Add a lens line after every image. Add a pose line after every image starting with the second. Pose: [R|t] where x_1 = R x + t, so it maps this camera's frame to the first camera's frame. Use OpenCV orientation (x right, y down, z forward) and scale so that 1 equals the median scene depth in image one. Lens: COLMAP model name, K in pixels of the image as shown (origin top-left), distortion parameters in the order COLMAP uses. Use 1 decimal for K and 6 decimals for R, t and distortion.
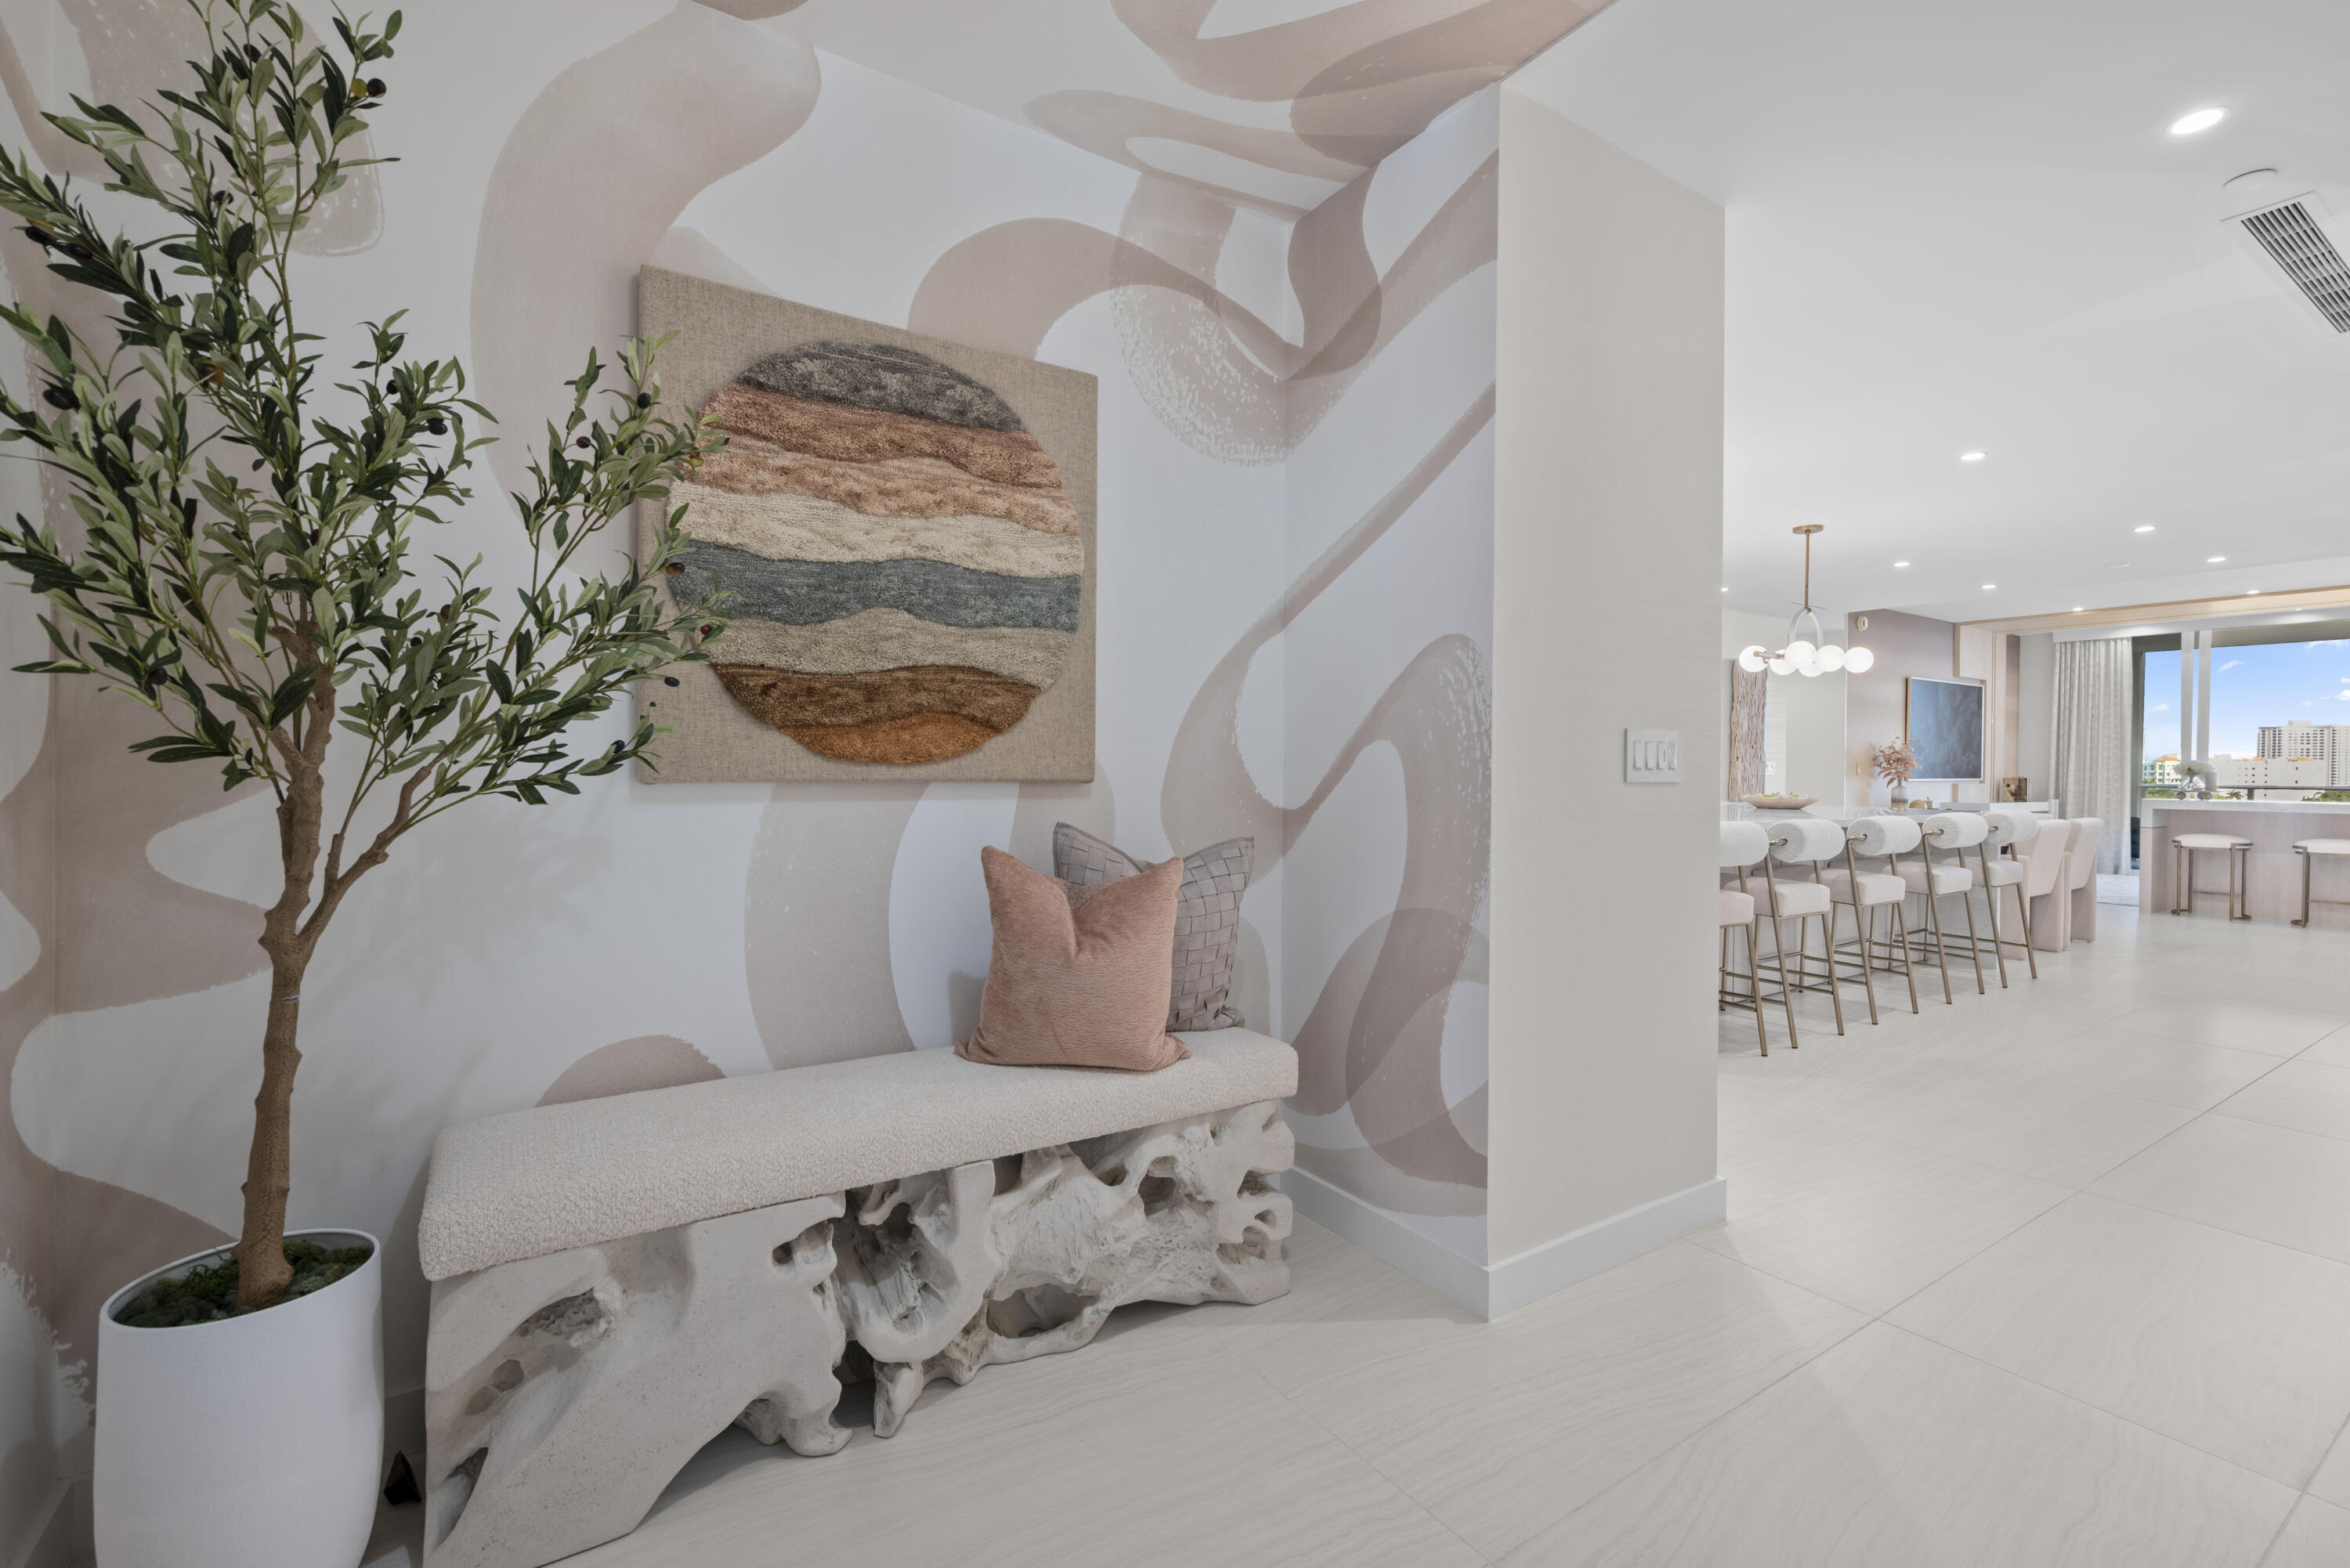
lens RADIAL K [[1022.1, 0, 1177.5], [0, 1022.1, 779.9], [0, 0, 1]] dist [-0.000673, 0.000446]
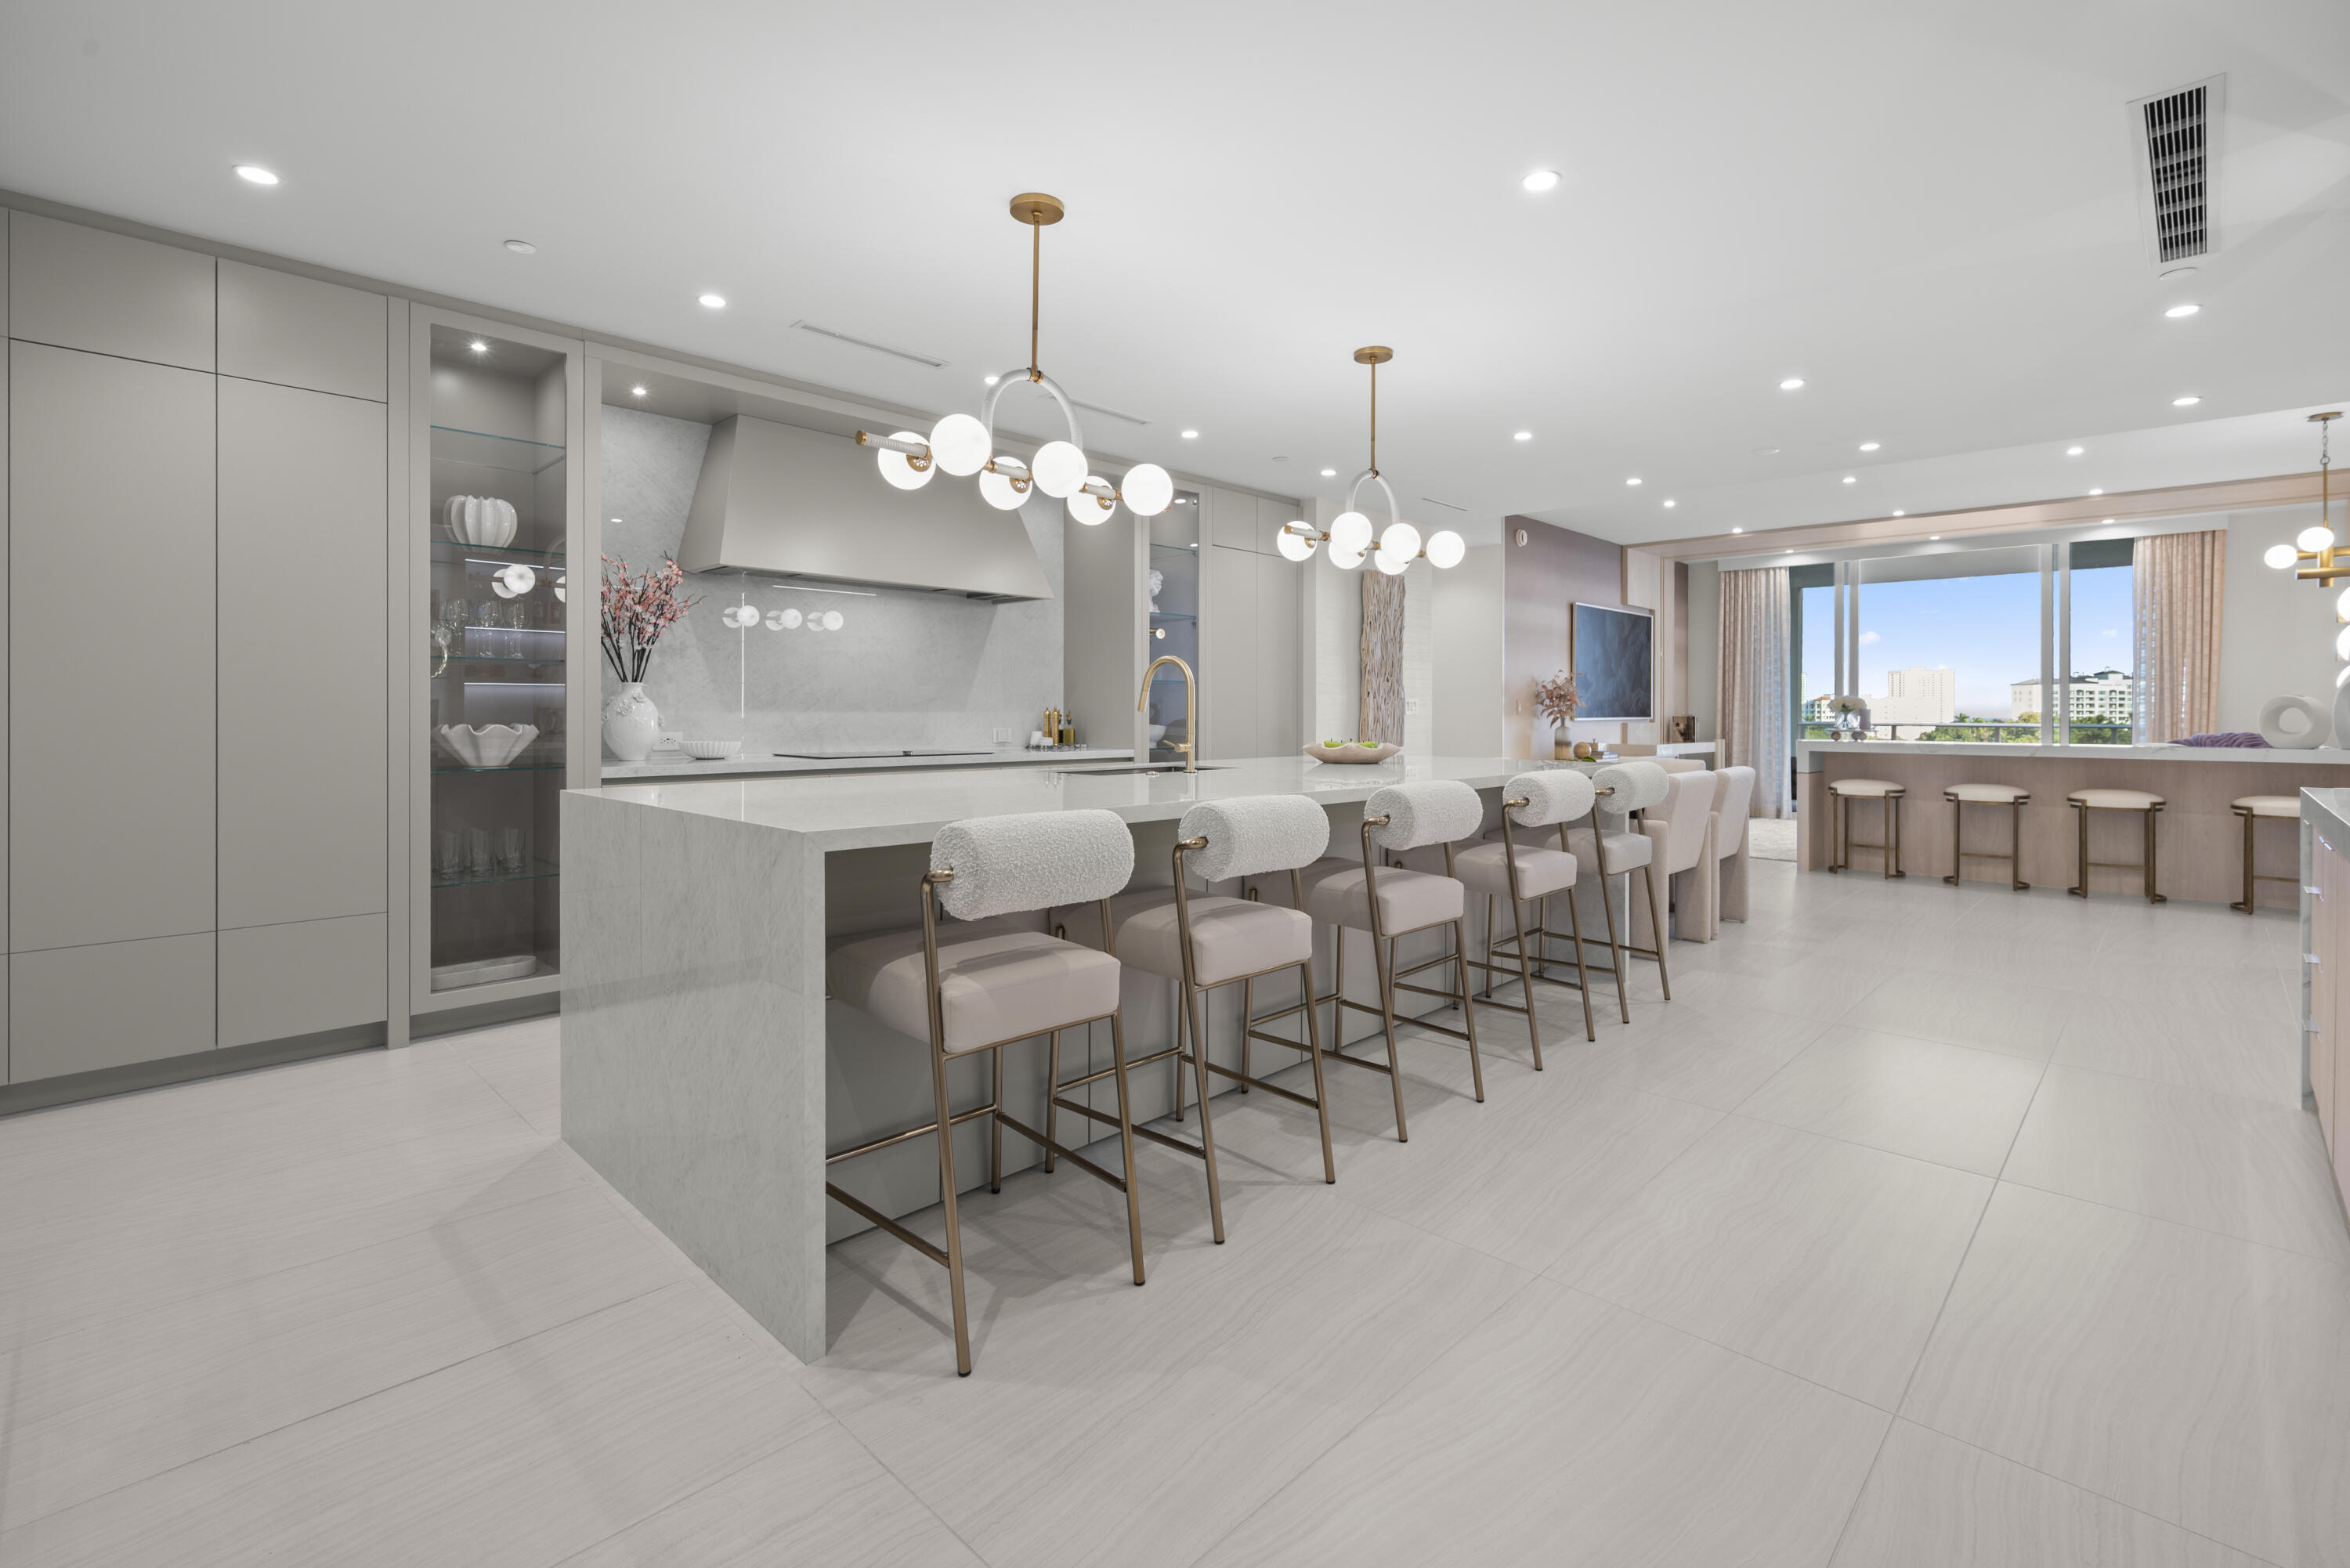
lens RADIAL K [[1047.5, 0, 1179.7], [0, 1047.5, 709.8], [0, 0, 1]] dist [0.002926, 0.000756]
pose [[0.976223, -0.003871, 0.216733, 0.192014], [0.006399, 0.999919, -0.010966, -0.000439], [-0.216673, 0.012092, 0.976169, 0.196789]]
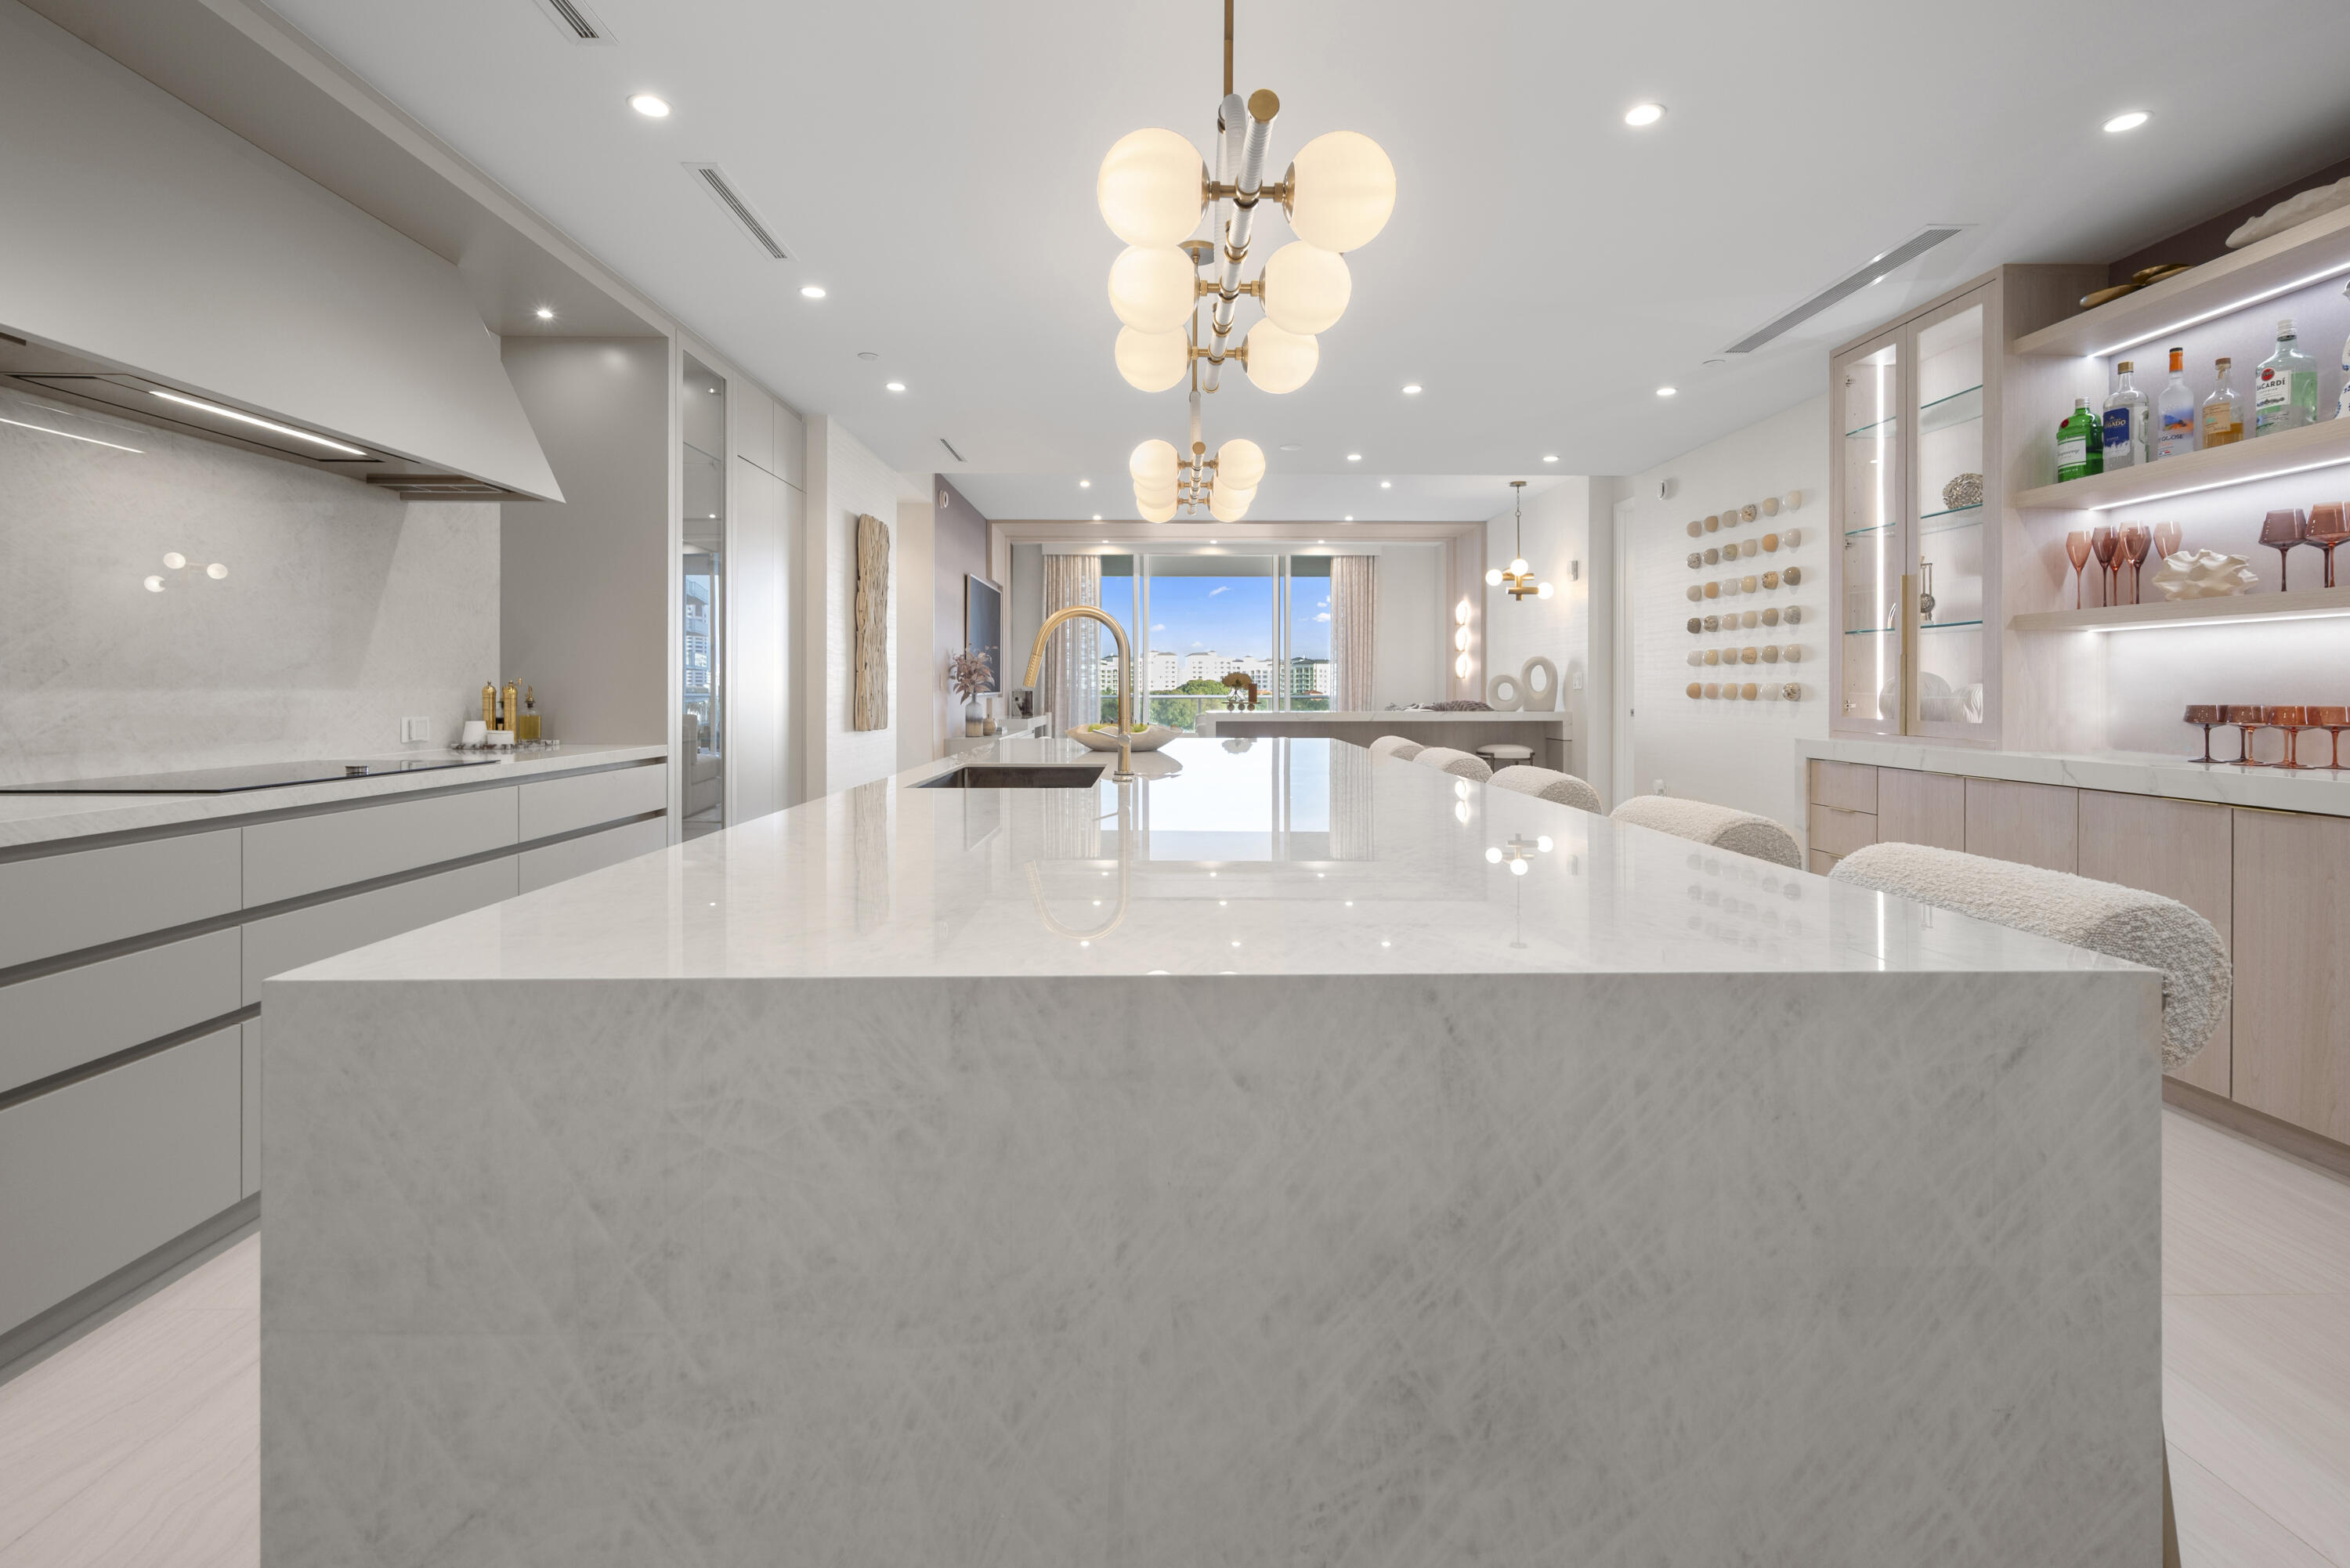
lens RADIAL K [[1055.7, 0, 1171.1], [0, 1055.7, 678.9], [0, 0, 1]] dist [-0.000944, 0.000018]
pose [[0.537977, -0.000038, 0.842959, 0.069768], [0.013765, 0.999867, -0.008739, -0.003268], [-0.842847, 0.016305, 0.537906, 0.397405]]
